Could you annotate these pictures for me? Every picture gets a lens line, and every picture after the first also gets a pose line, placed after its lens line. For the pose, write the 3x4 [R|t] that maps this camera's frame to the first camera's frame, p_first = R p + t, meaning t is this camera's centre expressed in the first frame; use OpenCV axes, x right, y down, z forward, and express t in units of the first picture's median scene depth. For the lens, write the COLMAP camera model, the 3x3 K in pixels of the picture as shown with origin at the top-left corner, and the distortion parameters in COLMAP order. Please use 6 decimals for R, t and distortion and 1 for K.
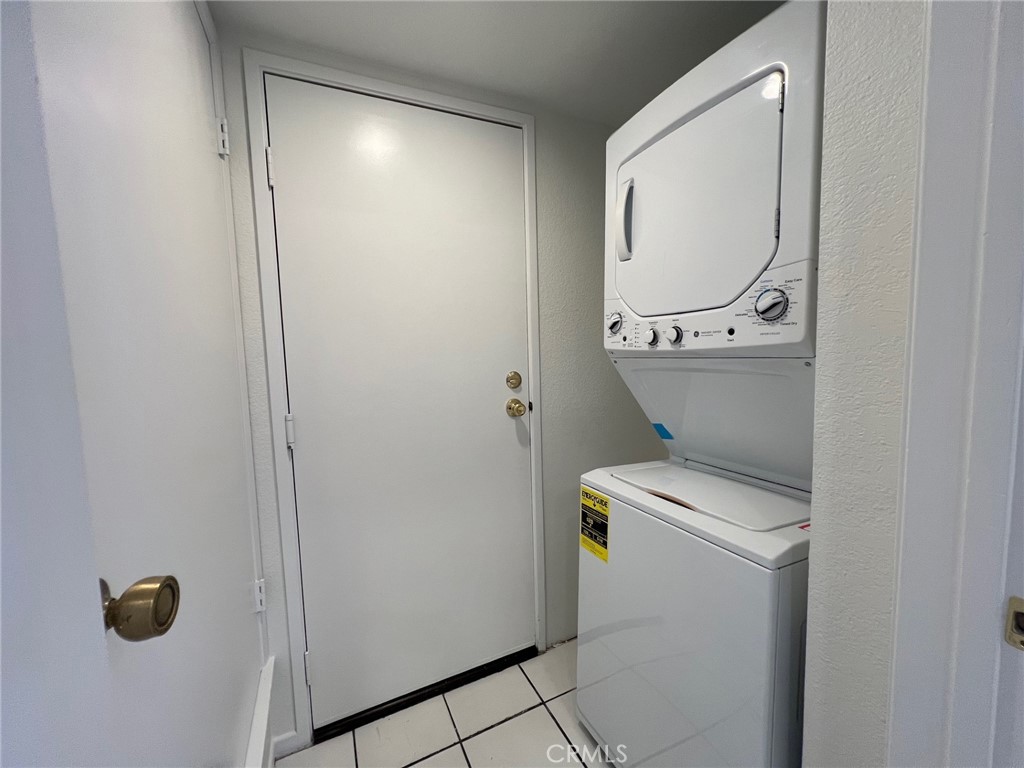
lens RADIAL K [[409.2, 0, 510.1], [0, 409.2, 383.8], [0, 0, 1]] dist [-0.000727, 0.000341]
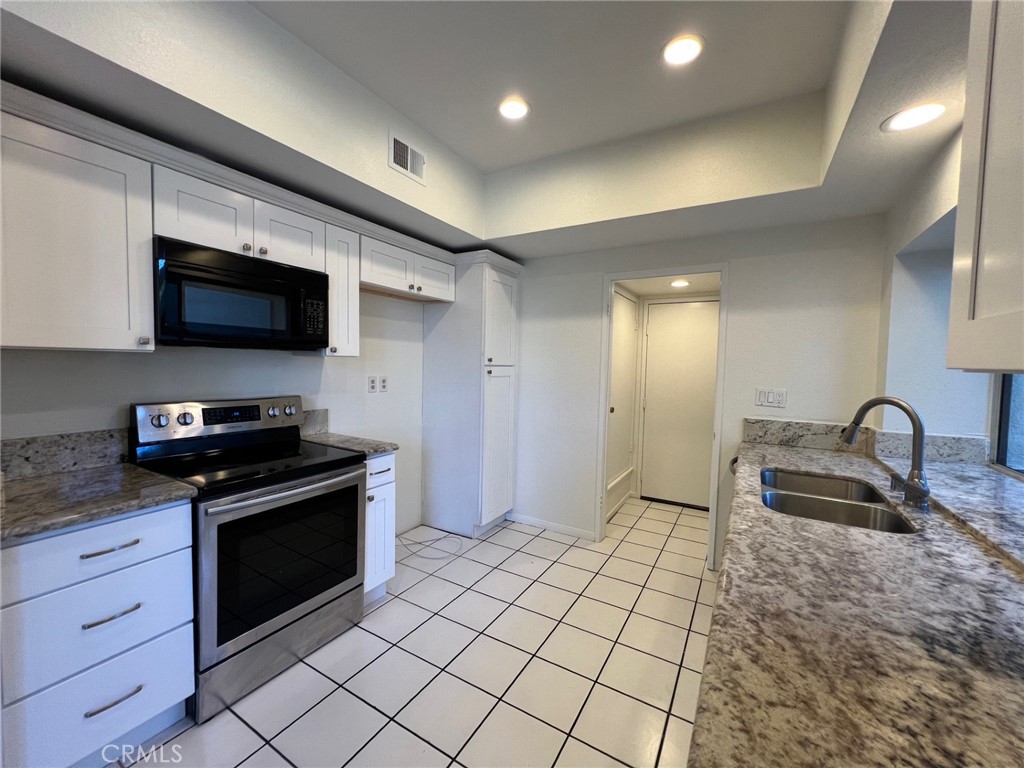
lens RADIAL K [[409.2, 0, 510.1], [0, 409.2, 383.8], [0, 0, 1]] dist [-0.000727, 0.000341]
pose [[0.560696, 0.081142, -0.824036, 1.338773], [-0.108573, 0.993799, 0.023982, -0.012926], [0.820873, 0.076021, 0.566029, -1.509217]]
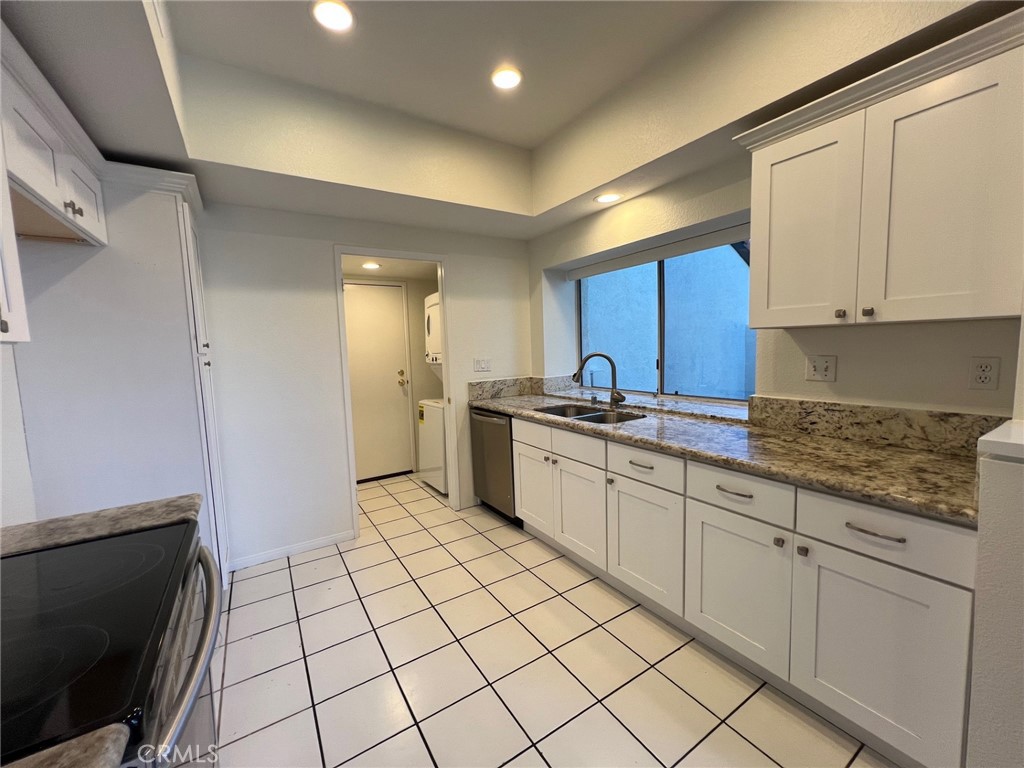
lens RADIAL K [[412.1, 0, 510.7], [0, 412.1, 381.3], [0, 0, 1]] dist [-0.000375, 0.000214]
pose [[0.991787, -0.015326, 0.126980, 0.400287], [0.015591, 0.999878, -0.001094, 0.065984], [-0.126948, 0.003065, 0.991905, -1.938037]]
